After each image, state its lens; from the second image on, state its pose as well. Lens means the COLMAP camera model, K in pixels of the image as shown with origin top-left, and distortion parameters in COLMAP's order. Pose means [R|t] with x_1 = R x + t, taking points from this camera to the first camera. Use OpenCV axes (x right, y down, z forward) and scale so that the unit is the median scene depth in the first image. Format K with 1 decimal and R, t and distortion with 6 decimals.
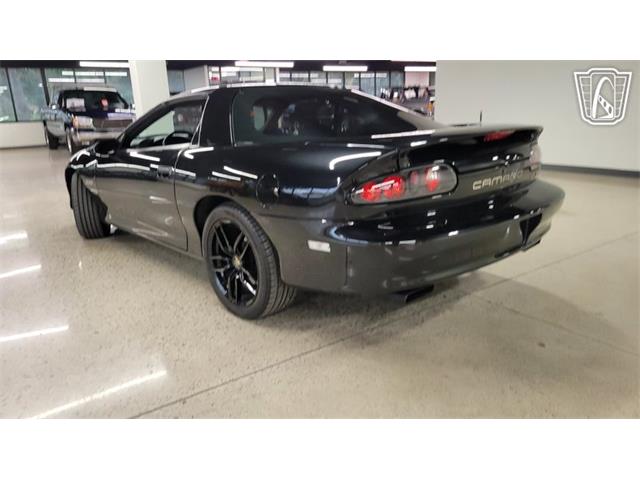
lens RADIAL K [[486.9, 0, 324.5], [0, 486.9, 242.9], [0, 0, 1]] dist [0.005487, -0.009611]
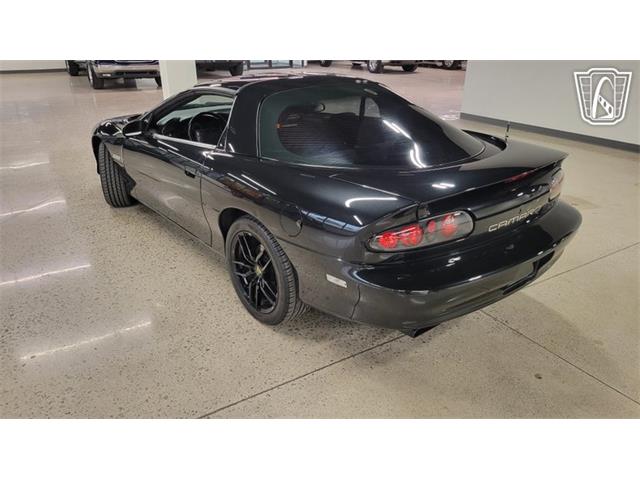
lens RADIAL K [[486.9, 0, 324.5], [0, 486.9, 242.9], [0, 0, 1]] dist [0.005487, -0.009611]
pose [[0.997737, 0.060559, -0.029223, -0.009264], [-0.056028, 0.989036, 0.136635, -0.177933], [0.037177, -0.134688, 0.990190, -0.035346]]
